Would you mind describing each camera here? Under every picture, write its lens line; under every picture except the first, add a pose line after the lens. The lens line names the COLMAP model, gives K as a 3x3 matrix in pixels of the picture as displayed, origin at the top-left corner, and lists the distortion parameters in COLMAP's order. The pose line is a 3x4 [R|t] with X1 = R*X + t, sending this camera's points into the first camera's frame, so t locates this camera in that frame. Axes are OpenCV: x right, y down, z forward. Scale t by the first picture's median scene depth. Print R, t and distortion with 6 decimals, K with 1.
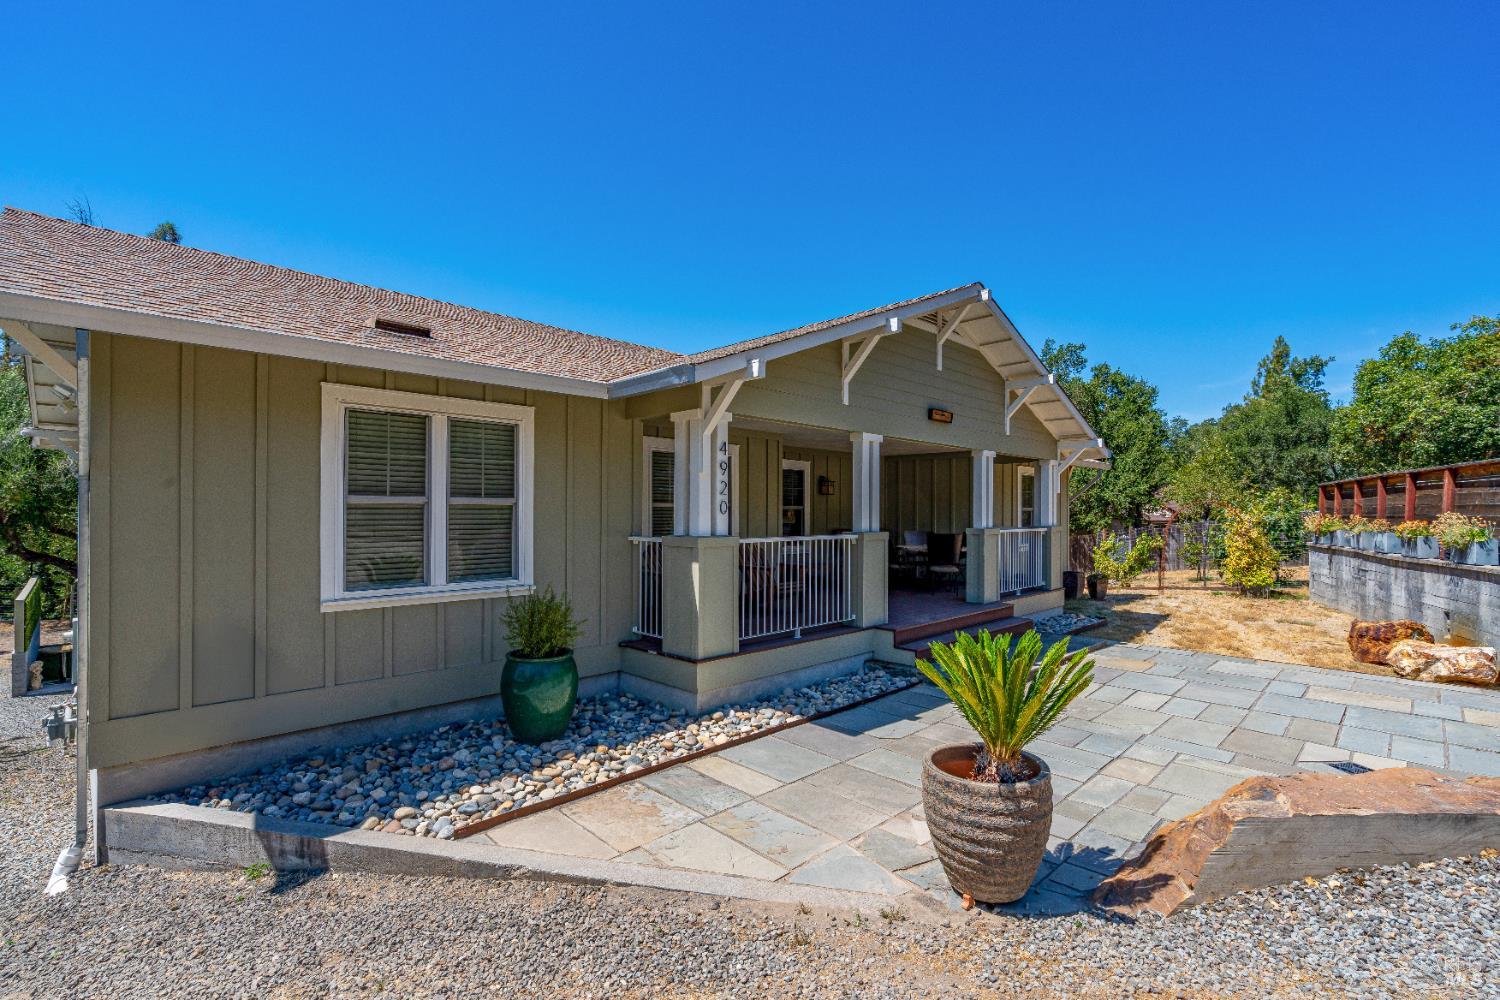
lens RADIAL K [[674.5, 0, 748.5], [0, 674.5, 502.0], [0, 0, 1]] dist [0.001552, -0.000034]
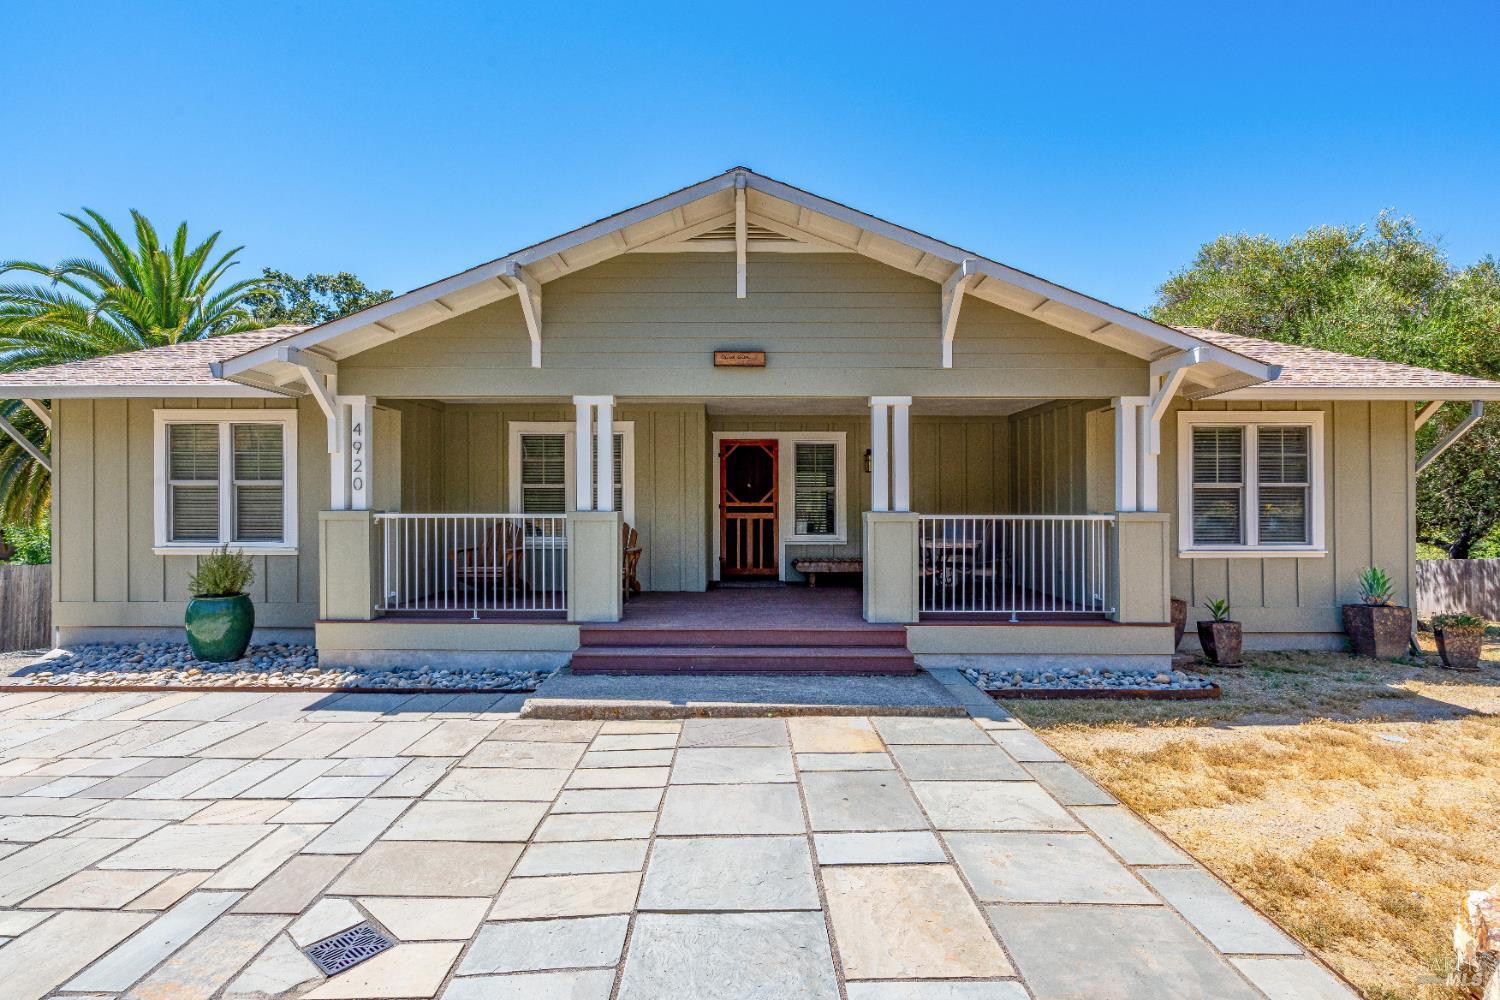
lens RADIAL K [[674.5, 0, 740.0], [0, 674.5, 506.0], [0, 0, 1]] dist [0.001552, -0.000034]
pose [[0.711901, -0.008913, -0.702224, 1.196054], [0.010377, 0.999944, -0.002172, 0.054814], [0.702203, -0.005740, 0.711953, 0.693410]]
